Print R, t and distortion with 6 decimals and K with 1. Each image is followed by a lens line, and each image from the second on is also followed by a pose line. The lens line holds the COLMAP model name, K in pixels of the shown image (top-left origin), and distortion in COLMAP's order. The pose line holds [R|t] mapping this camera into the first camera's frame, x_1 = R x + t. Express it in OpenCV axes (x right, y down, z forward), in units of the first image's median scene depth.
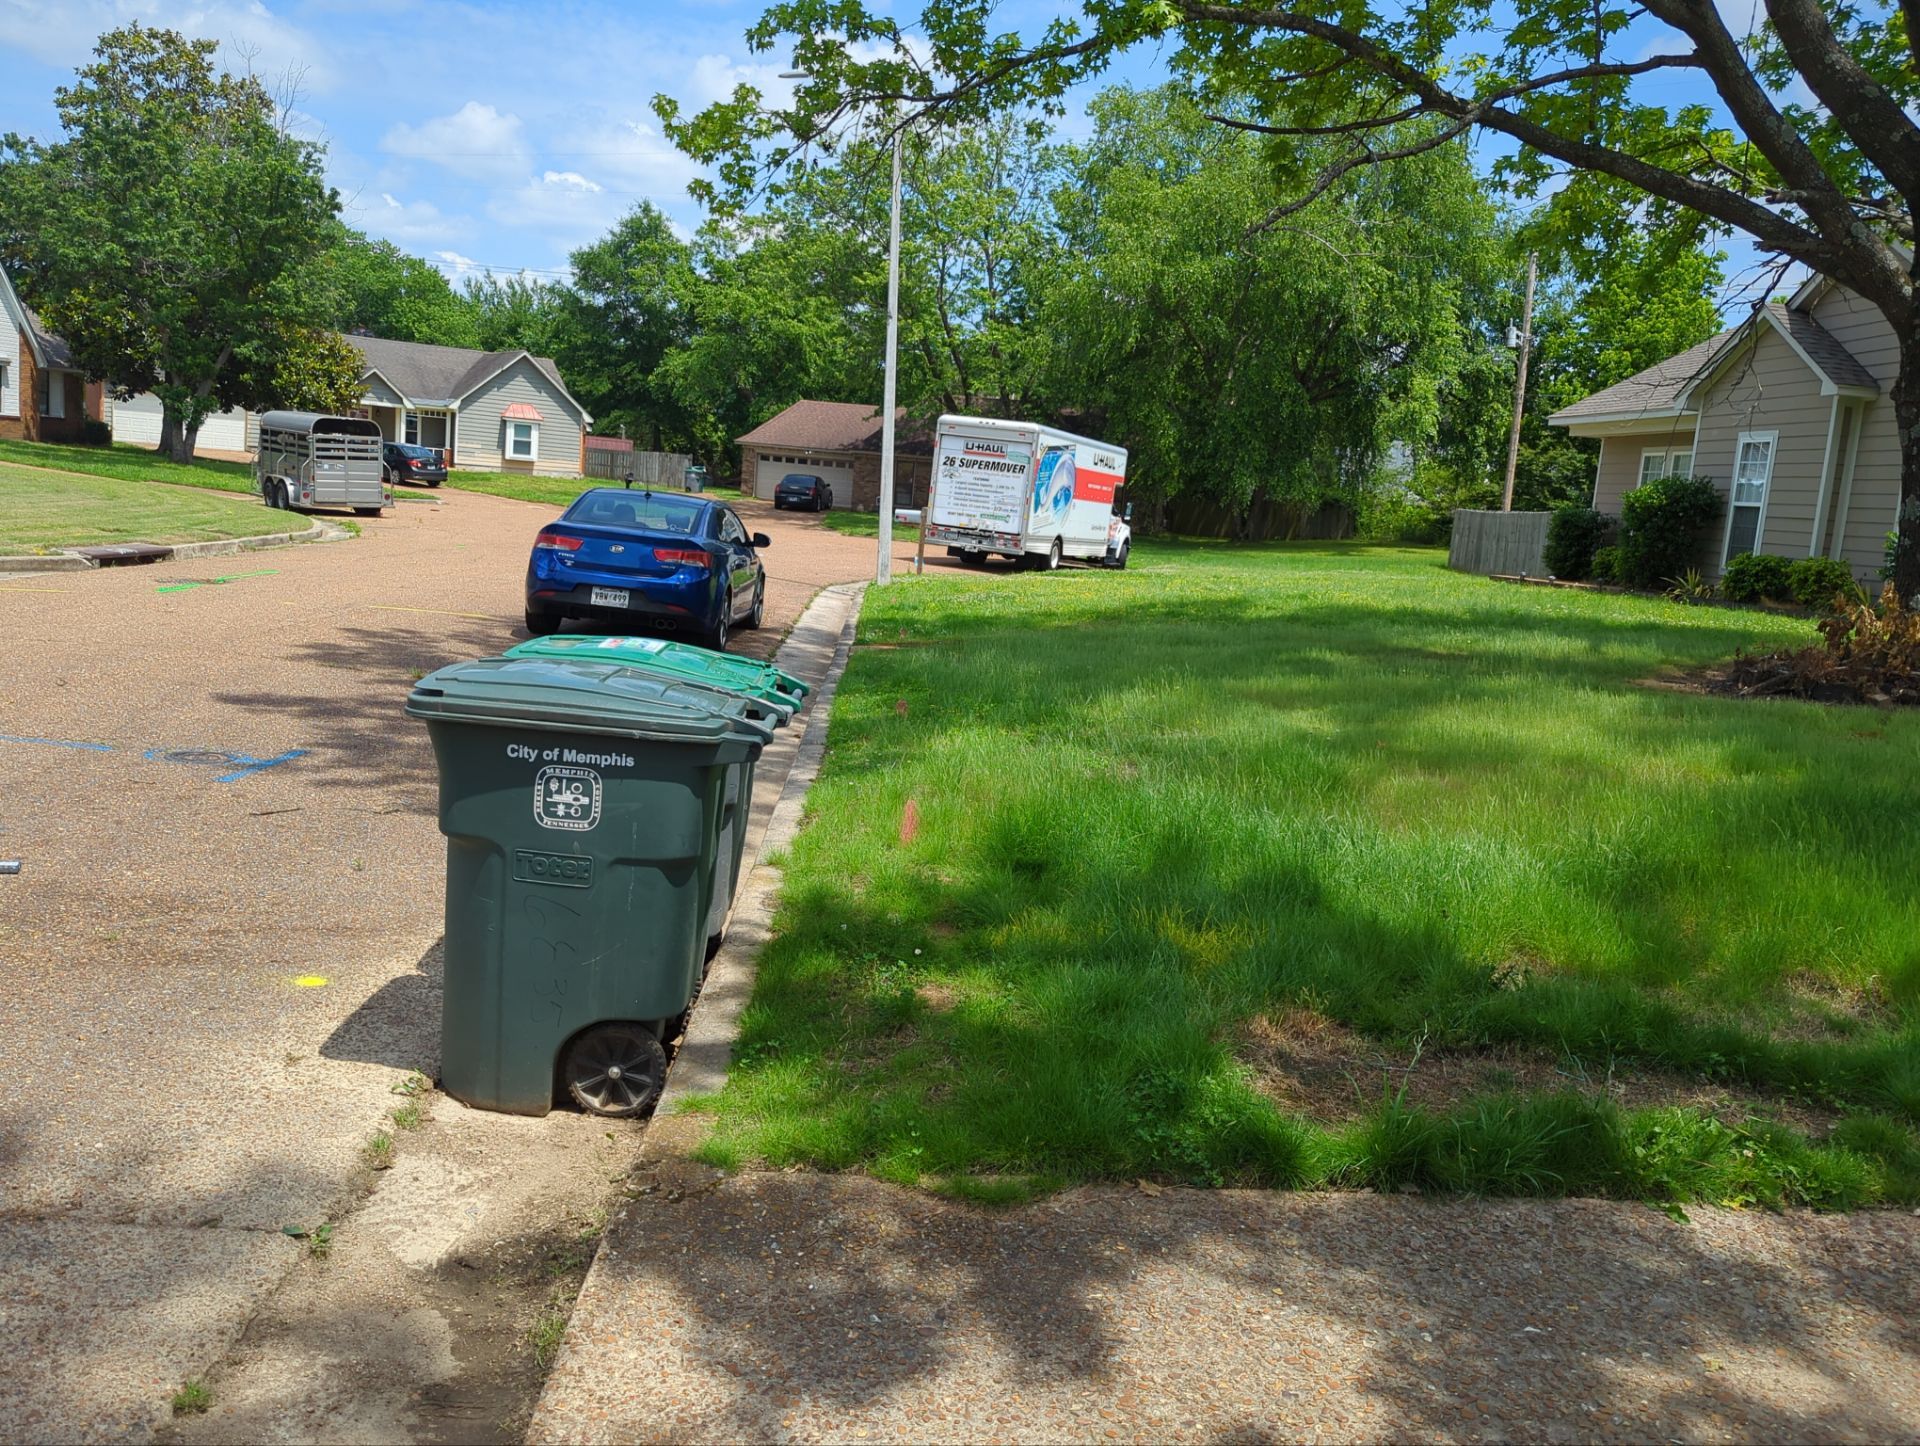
lens RADIAL K [[1570.6, 0, 956.5], [0, 1570.6, 715.5], [0, 0, 1]] dist [0.061741, -0.055044]
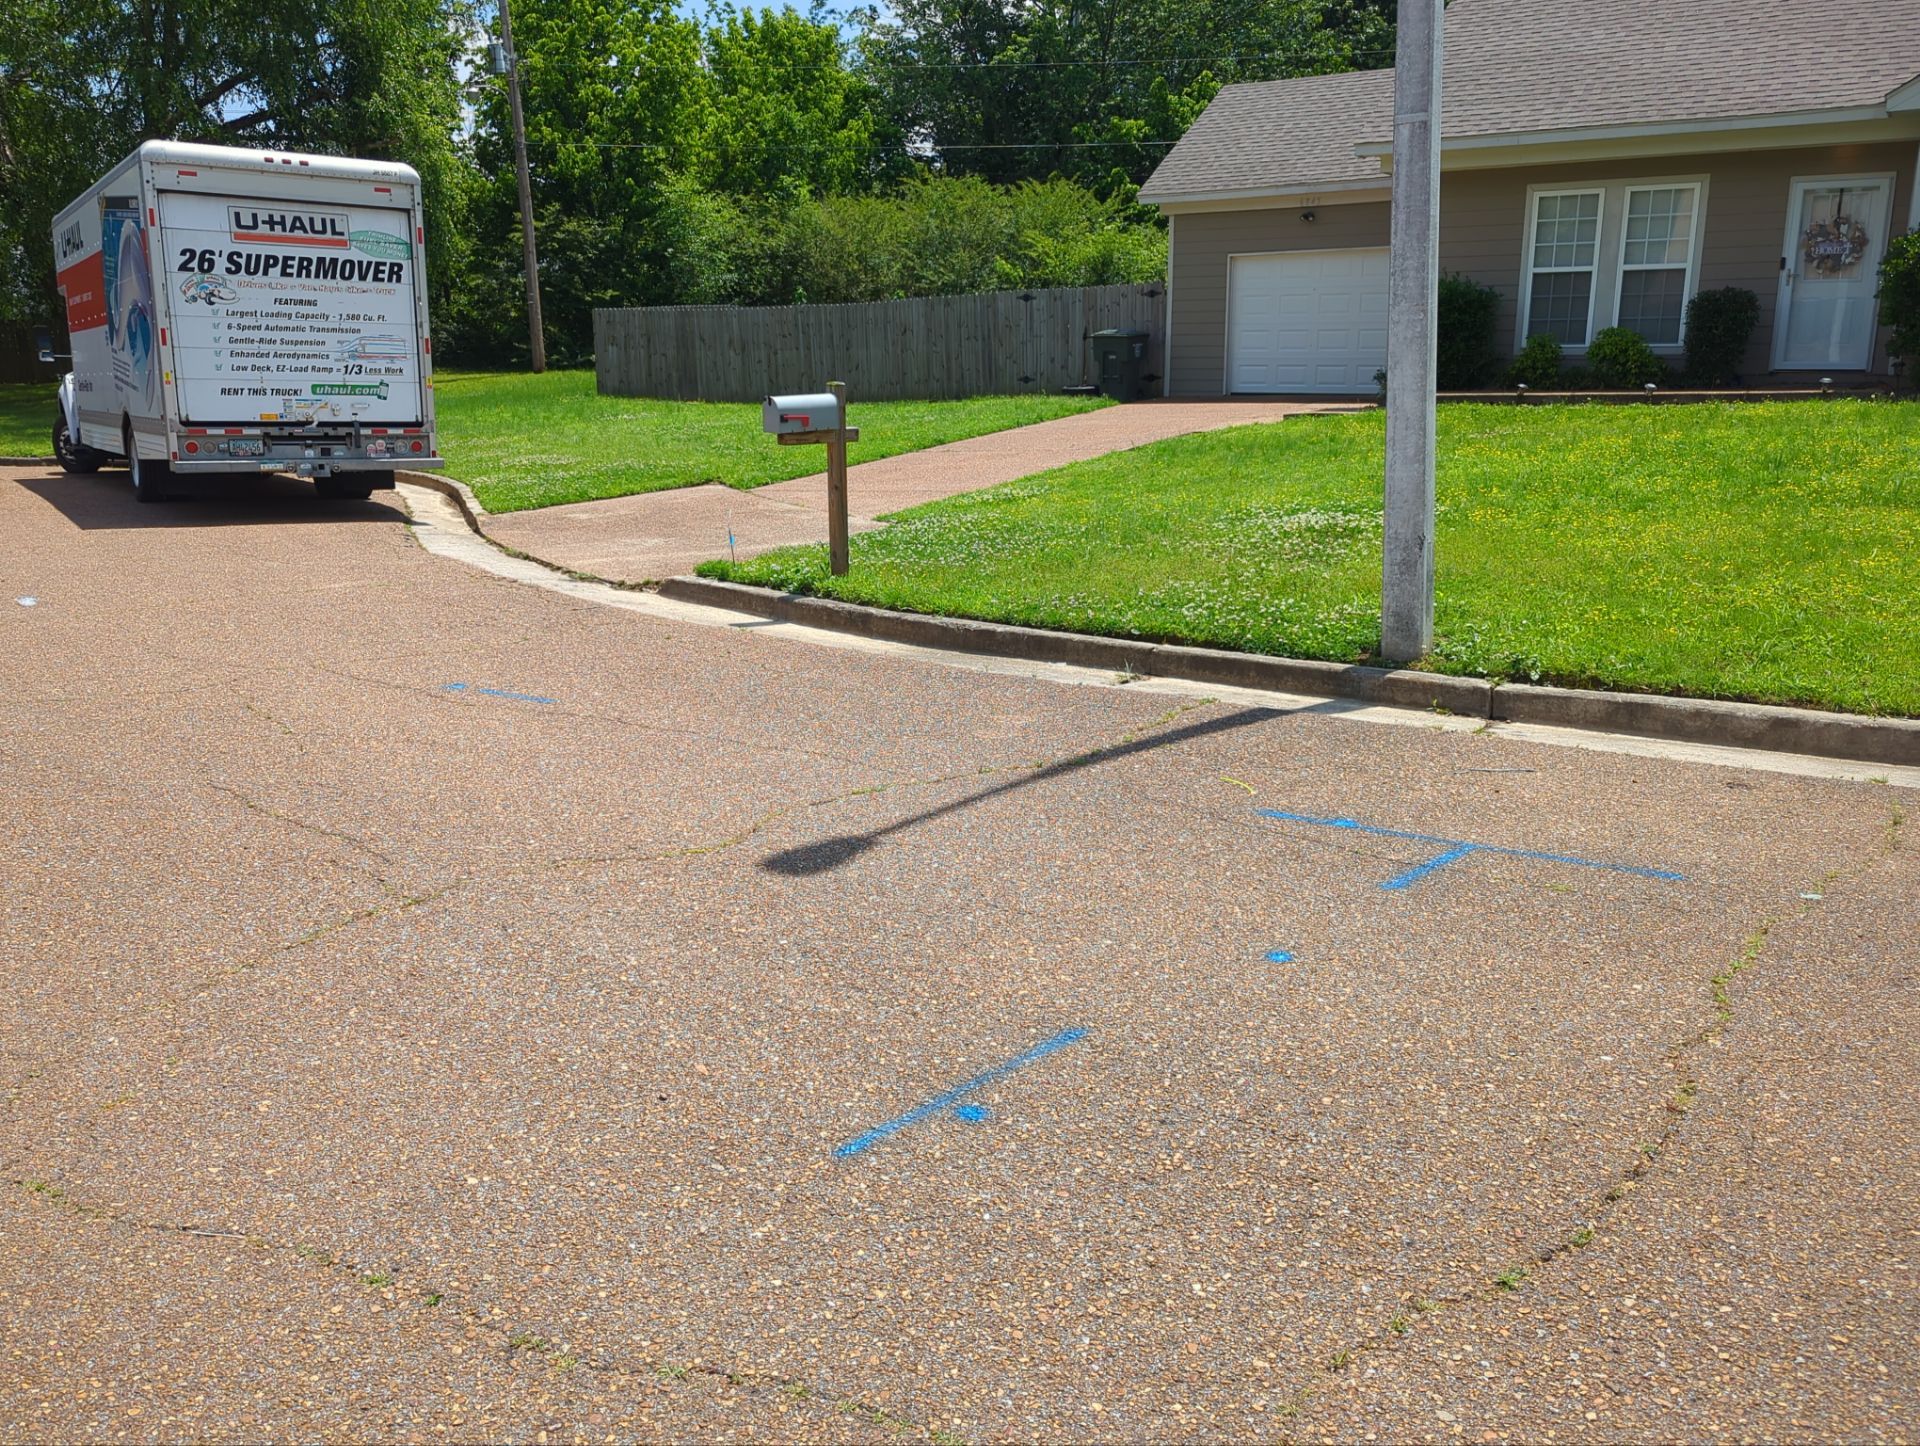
lens RADIAL K [[1567.5, 0, 956.5], [0, 1567.5, 715.5], [0, 0, 1]] dist [0.055323, -0.034246]
pose [[0.573304, -0.270761, 0.773312, -0.123244], [0.169183, 0.962600, 0.211611, -0.053572], [-0.801686, 0.009513, 0.597670, 0.313927]]
